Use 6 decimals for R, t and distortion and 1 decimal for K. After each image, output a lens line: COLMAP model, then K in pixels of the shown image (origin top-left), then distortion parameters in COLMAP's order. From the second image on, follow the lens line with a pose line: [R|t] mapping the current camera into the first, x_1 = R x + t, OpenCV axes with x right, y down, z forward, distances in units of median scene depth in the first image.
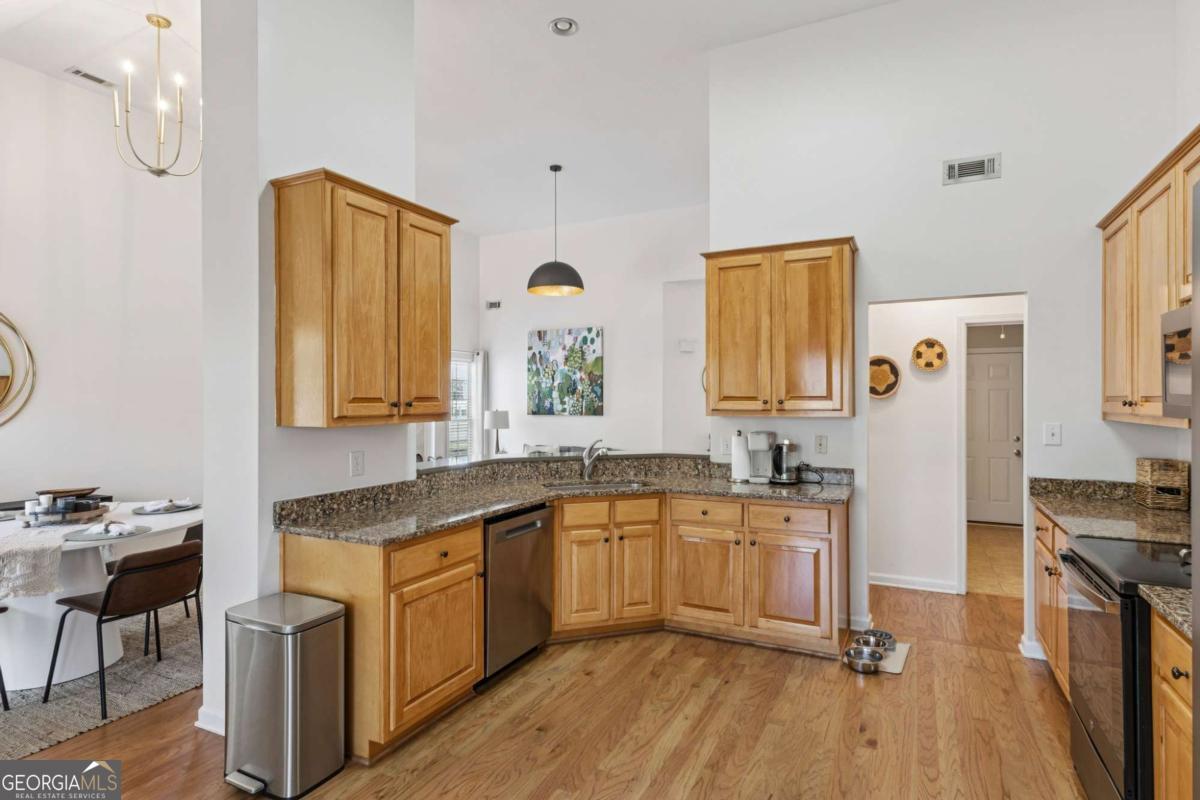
lens RADIAL K [[621.6, 0, 604.0], [0, 621.6, 398.1], [0, 0, 1]] dist [0.009575, 0.000565]
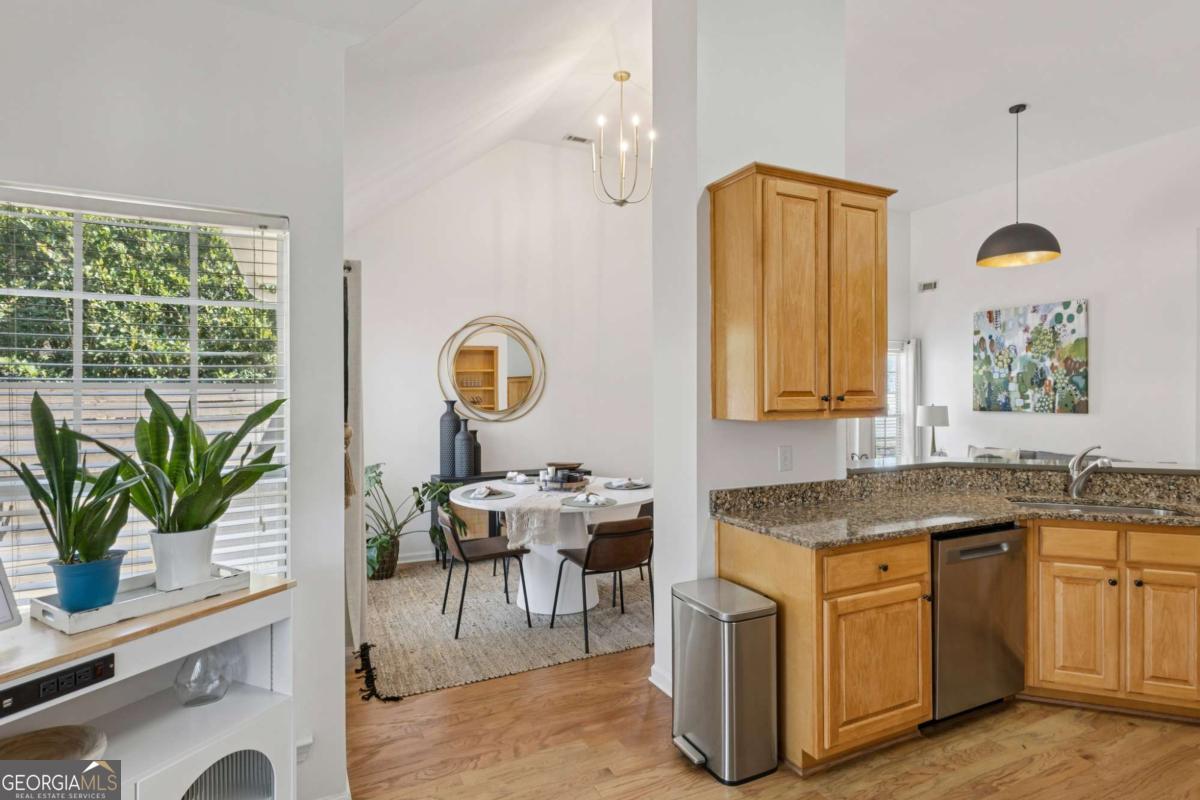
lens RADIAL K [[621.6, 0, 599.3], [0, 621.6, 392.8], [0, 0, 1]] dist [0.009575, 0.000565]
pose [[0.794478, -0.000889, -0.607293, -0.030411], [0.001825, 0.999998, 0.000924, 0.000340], [0.607291, -0.001842, 0.794478, 0.038545]]
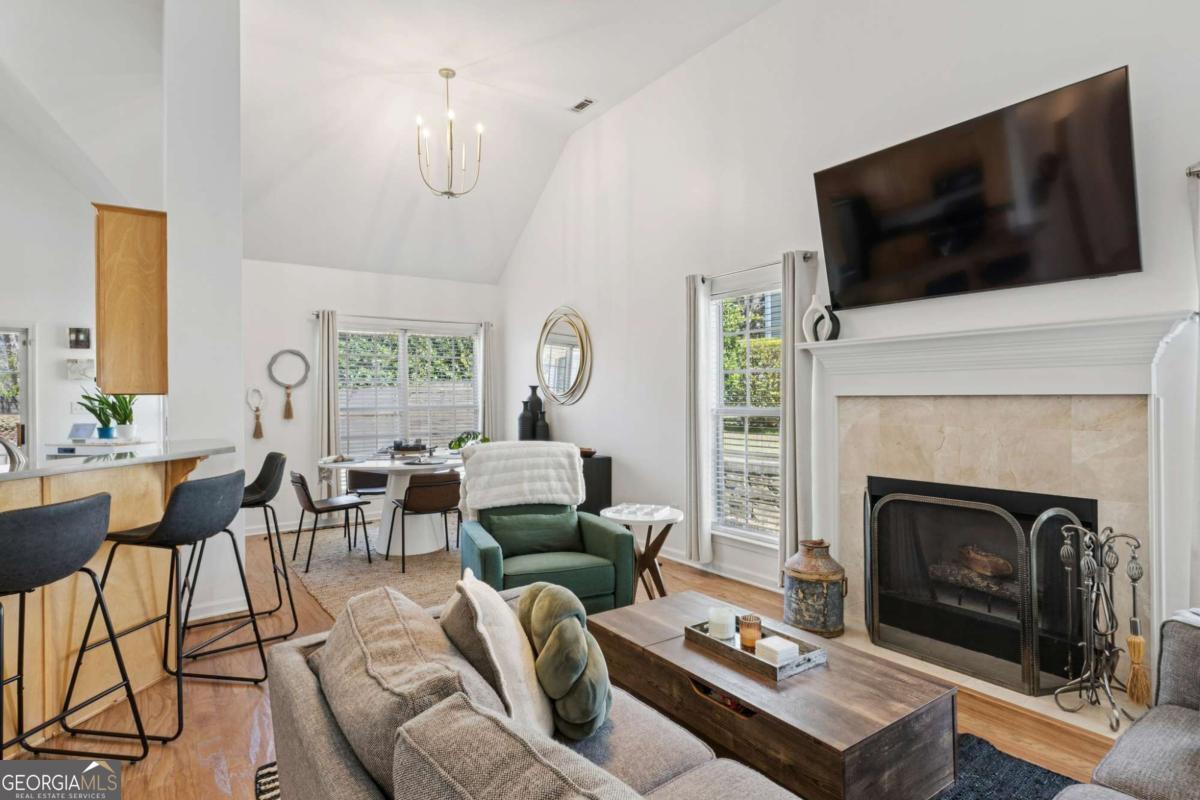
lens RADIAL K [[621.6, 0, 597.6], [0, 621.6, 390.1], [0, 0, 1]] dist [0.009575, 0.000565]
pose [[-0.463367, 0.003113, -0.886161, 0.293885], [0.018179, 0.999817, -0.005994, 0.048267], [0.885980, -0.018887, -0.463339, 2.107005]]
